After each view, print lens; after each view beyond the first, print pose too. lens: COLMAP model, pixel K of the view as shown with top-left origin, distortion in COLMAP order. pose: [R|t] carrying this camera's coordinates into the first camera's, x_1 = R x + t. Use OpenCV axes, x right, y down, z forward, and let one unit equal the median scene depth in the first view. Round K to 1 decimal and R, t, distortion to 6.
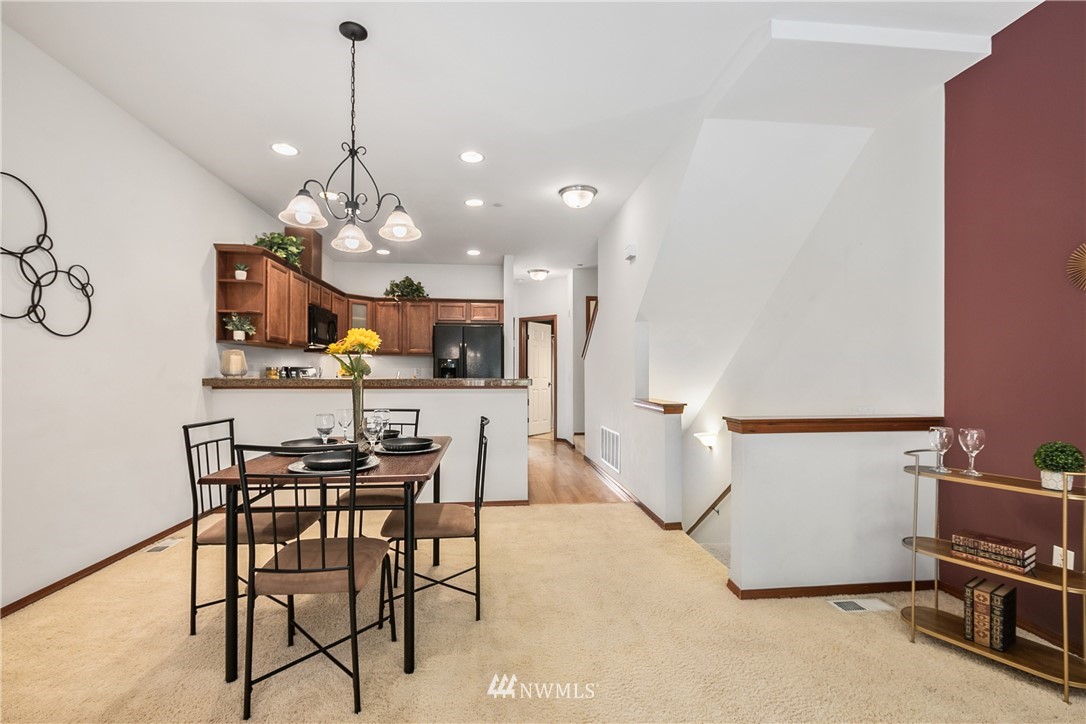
lens RADIAL K [[488.7, 0, 541.6], [0, 488.7, 370.1], [0, 0, 1]] dist [-0.047662, 0.026177]
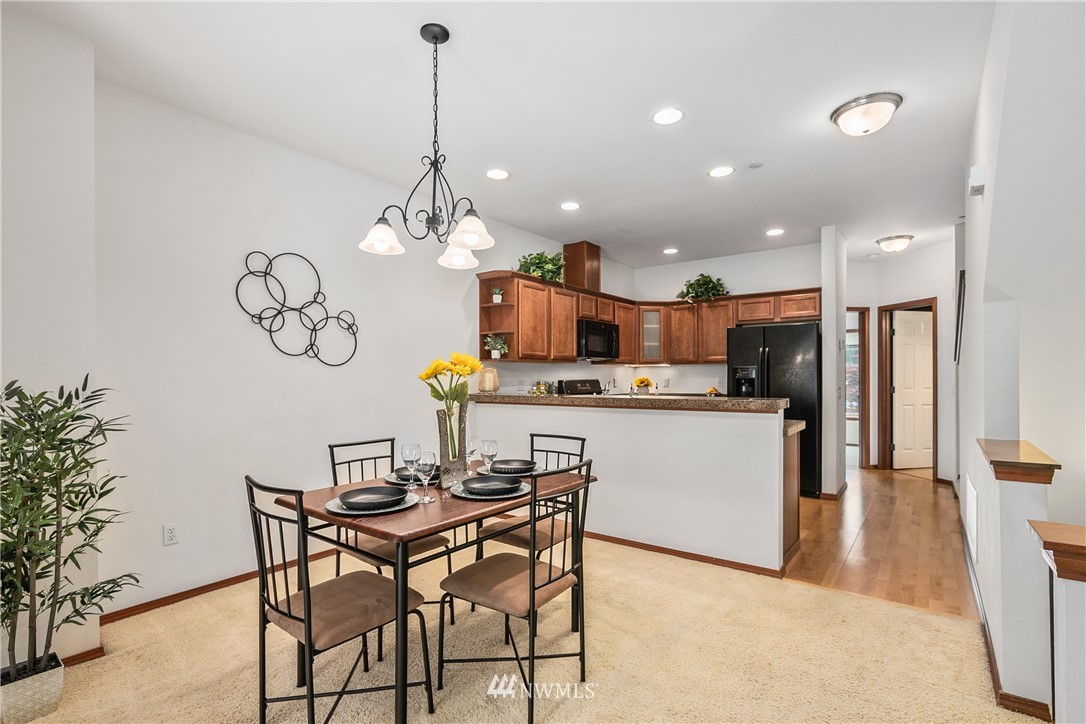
lens RADIAL K [[500.4, 0, 538.9], [0, 500.4, 377.6], [0, 0, 1]] dist [-0.026342, 0.016126]
pose [[0.721186, -0.004859, -0.692725, 0.221282], [0.012182, 0.999910, 0.005669, -0.023308], [0.692635, -0.012527, 0.721180, 0.237455]]
